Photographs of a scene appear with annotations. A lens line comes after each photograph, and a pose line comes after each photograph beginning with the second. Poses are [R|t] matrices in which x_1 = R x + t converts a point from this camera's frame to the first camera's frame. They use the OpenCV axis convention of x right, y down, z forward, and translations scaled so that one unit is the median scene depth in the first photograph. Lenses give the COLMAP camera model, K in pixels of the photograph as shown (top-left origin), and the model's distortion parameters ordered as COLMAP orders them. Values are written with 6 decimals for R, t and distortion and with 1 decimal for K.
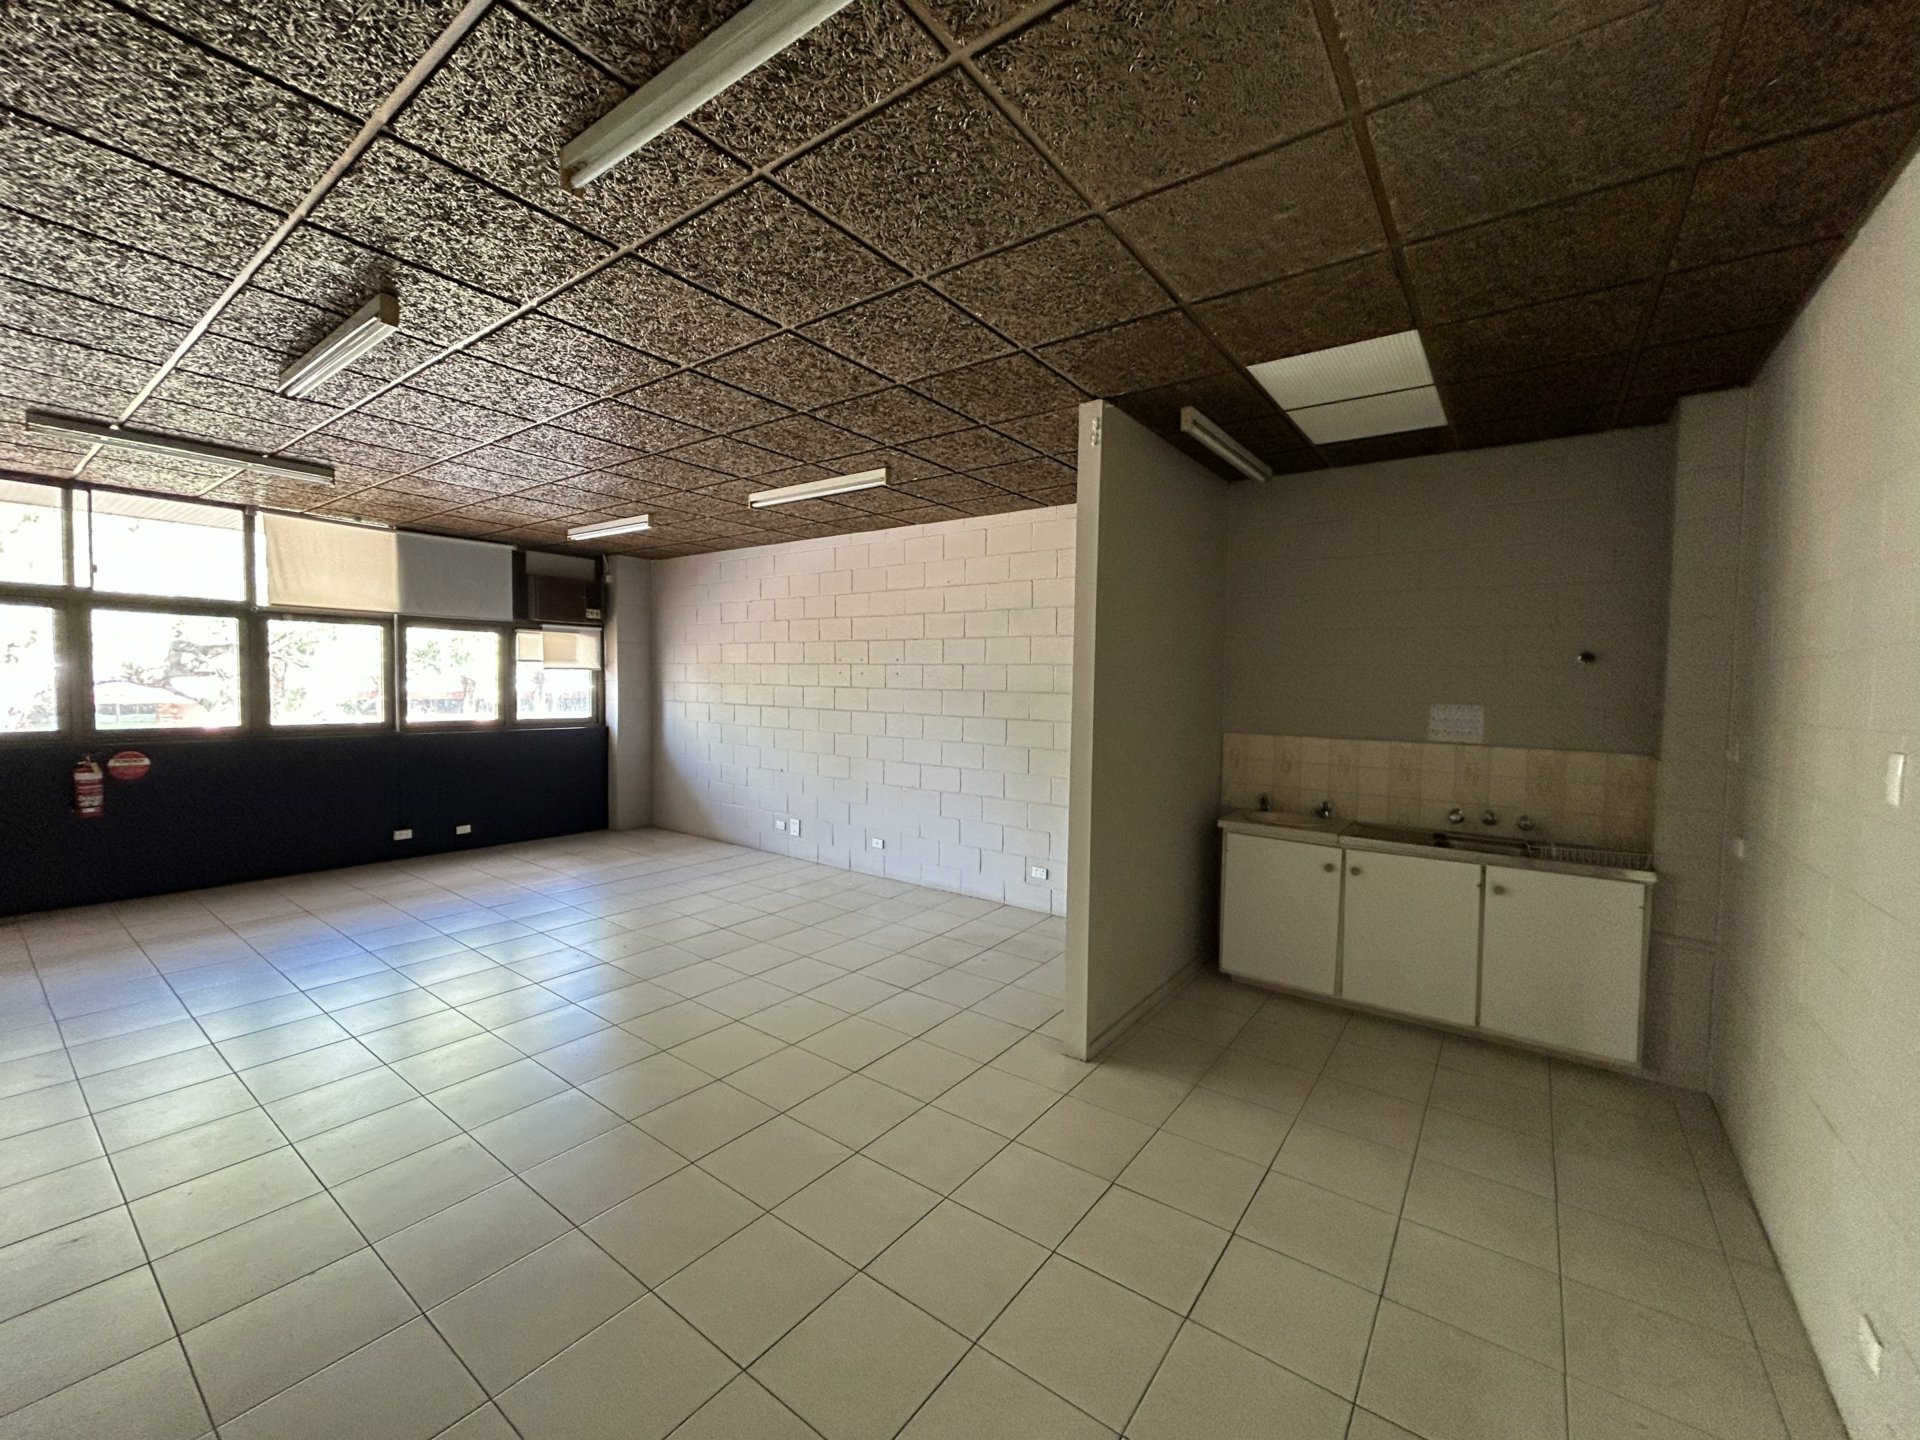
lens RADIAL K [[773.7, 0, 961.0], [0, 773.7, 712.9], [0, 0, 1]] dist [0.001738, 0.000776]
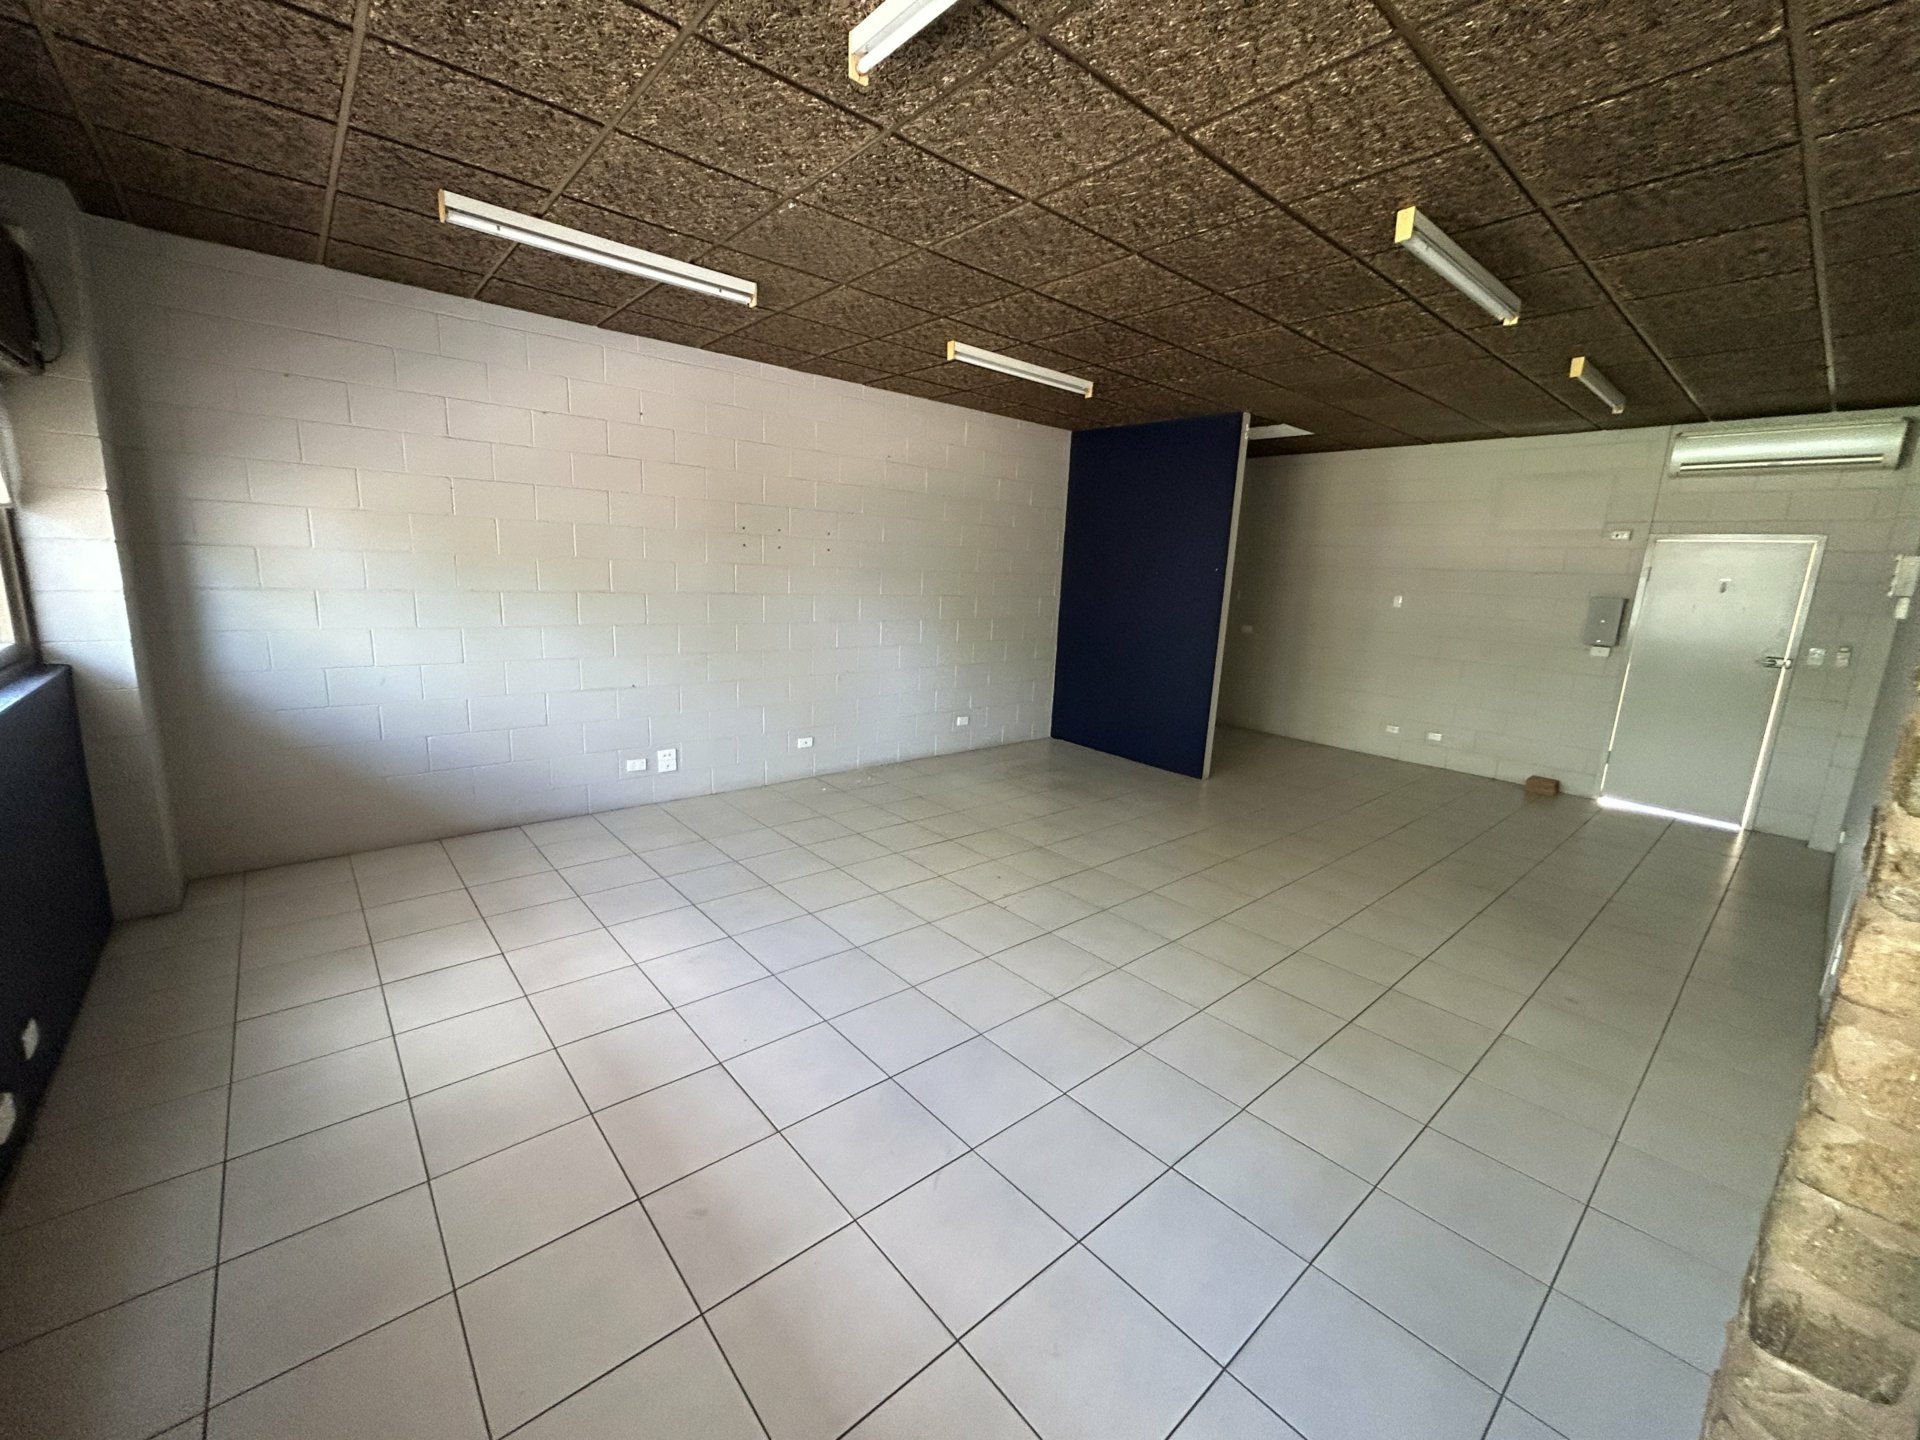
lens RADIAL K [[773.7, 0, 965.7], [0, 773.7, 717.8], [0, 0, 1]] dist [0.001738, 0.000776]
pose [[0.212260, -0.193284, 0.957908, -0.865204], [0.009249, 0.980598, 0.195813, -0.031964], [-0.977169, -0.032703, 0.209930, 0.588111]]
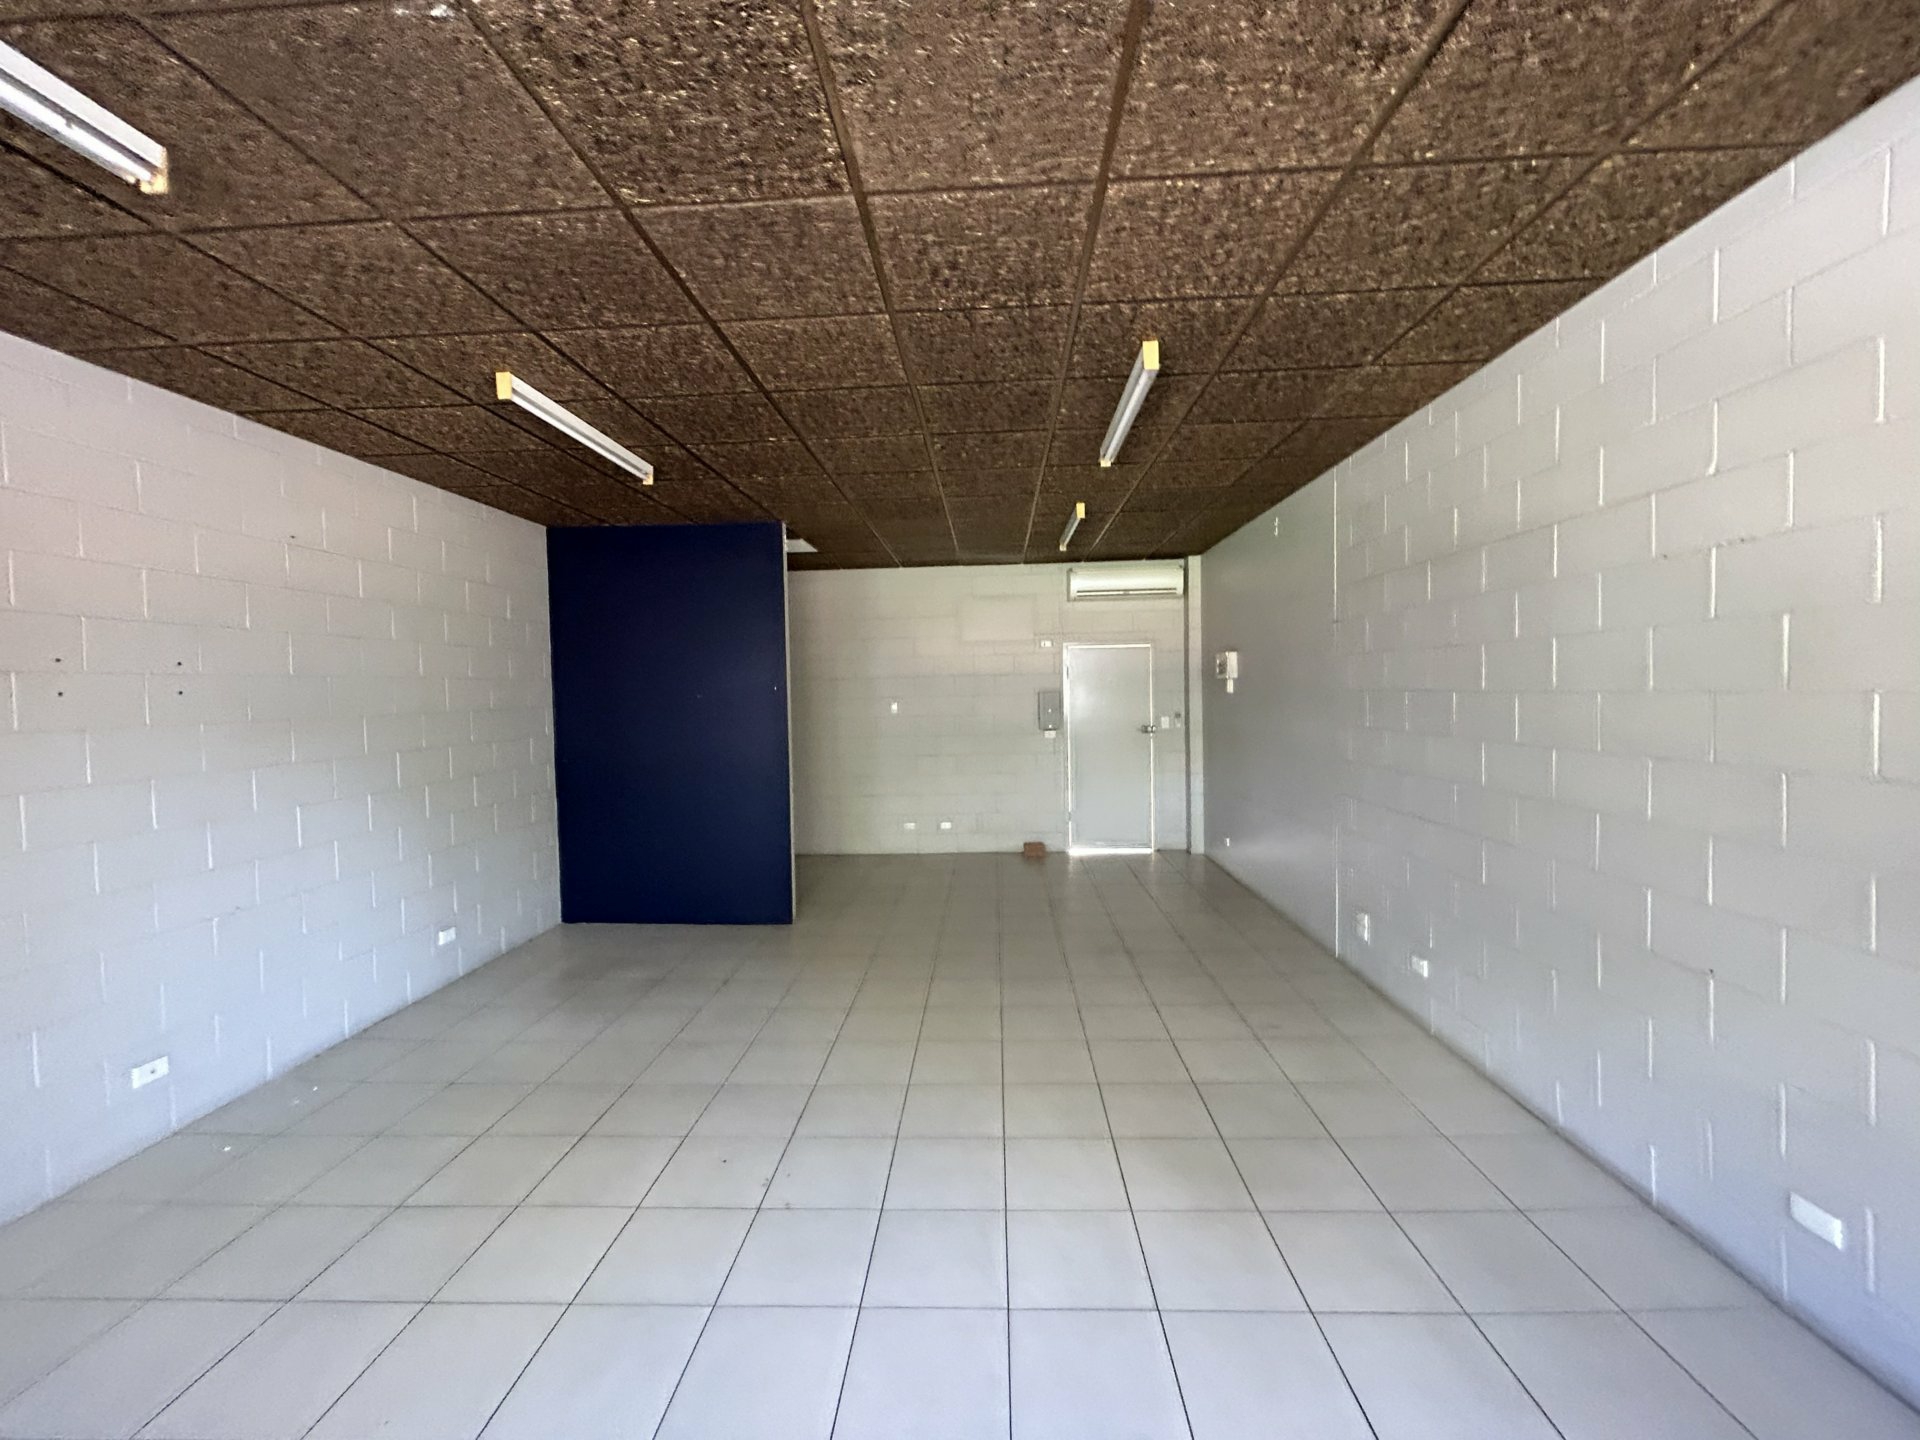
lens RADIAL K [[773.7, 0, 961.9], [0, 773.7, 717.8], [0, 0, 1]] dist [0.001738, 0.000776]
pose [[-0.562553, -0.030164, 0.826211, -0.690484], [0.058738, 0.995351, 0.076333, -0.041217], [-0.824672, 0.091472, -0.558166, 0.792336]]
